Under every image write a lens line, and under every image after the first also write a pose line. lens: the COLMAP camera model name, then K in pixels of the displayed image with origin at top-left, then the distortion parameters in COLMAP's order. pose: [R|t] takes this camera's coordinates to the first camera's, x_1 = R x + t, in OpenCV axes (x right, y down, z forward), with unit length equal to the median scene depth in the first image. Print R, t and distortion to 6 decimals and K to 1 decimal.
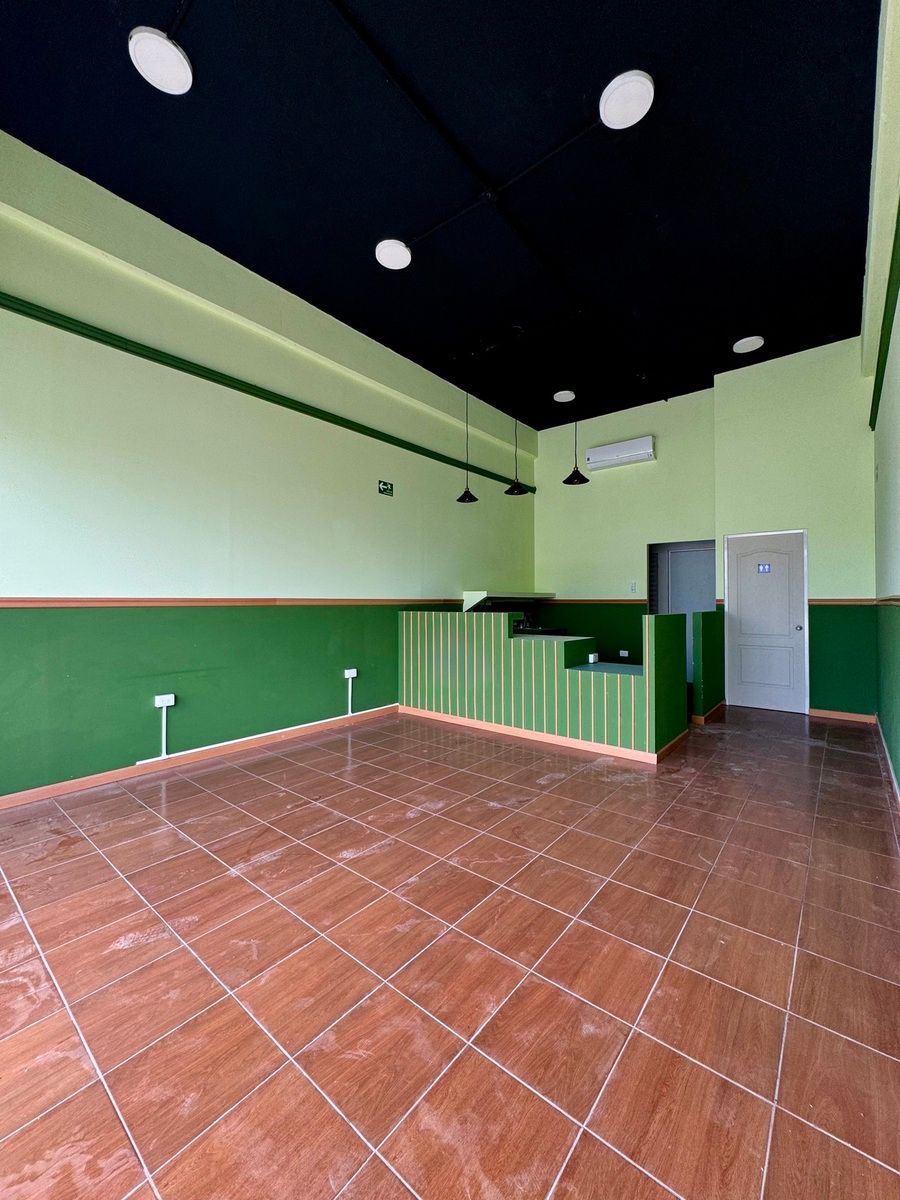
lens RADIAL K [[478.9, 0, 451.3], [0, 478.9, 594.2], [0, 0, 1]] dist [0.002357, -0.000555]
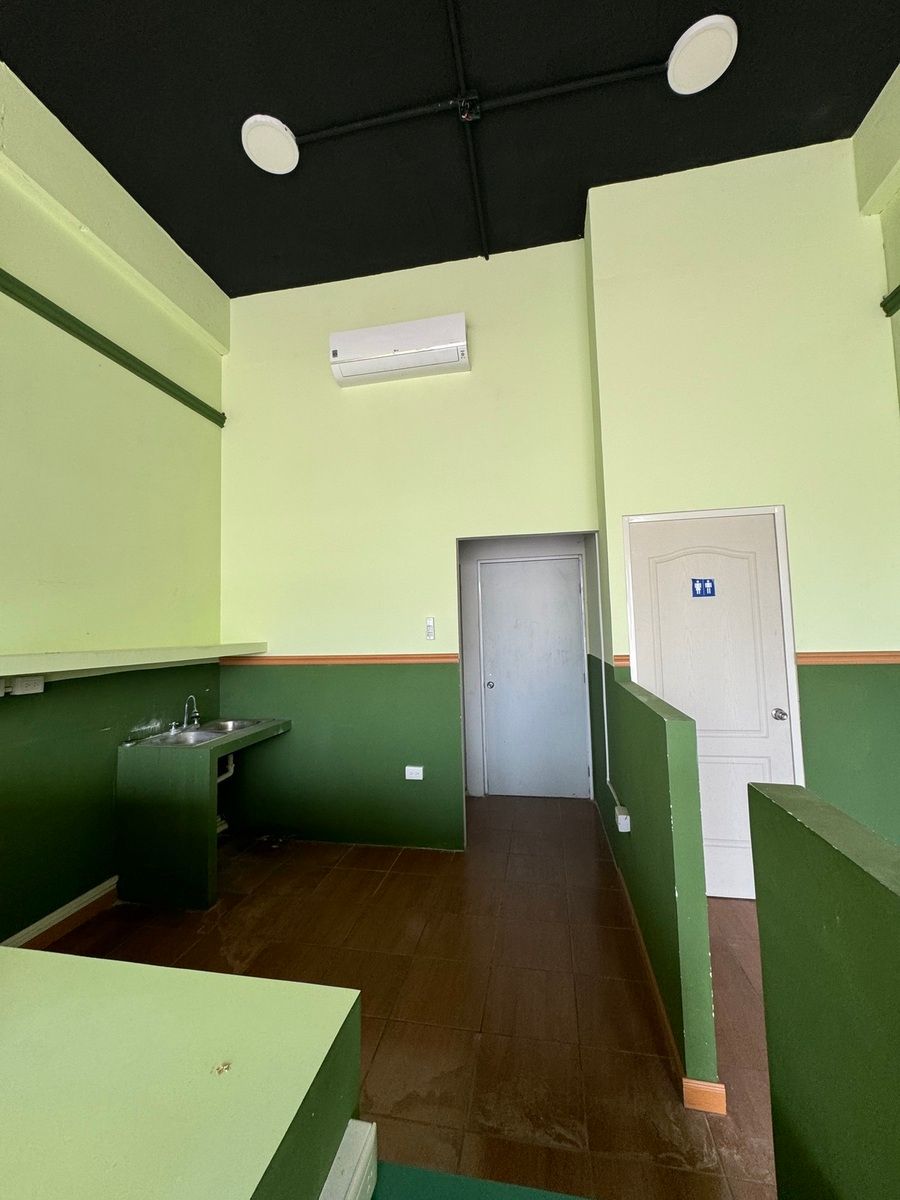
lens RADIAL K [[478.9, 0, 451.1], [0, 478.9, 592.4], [0, 0, 1]] dist [0.002357, -0.000555]
pose [[0.878590, 0.010482, 0.477463, 0.175164], [0.021423, 0.997888, -0.061329, -0.021508], [-0.477097, 0.064111, 0.876509, 0.587447]]
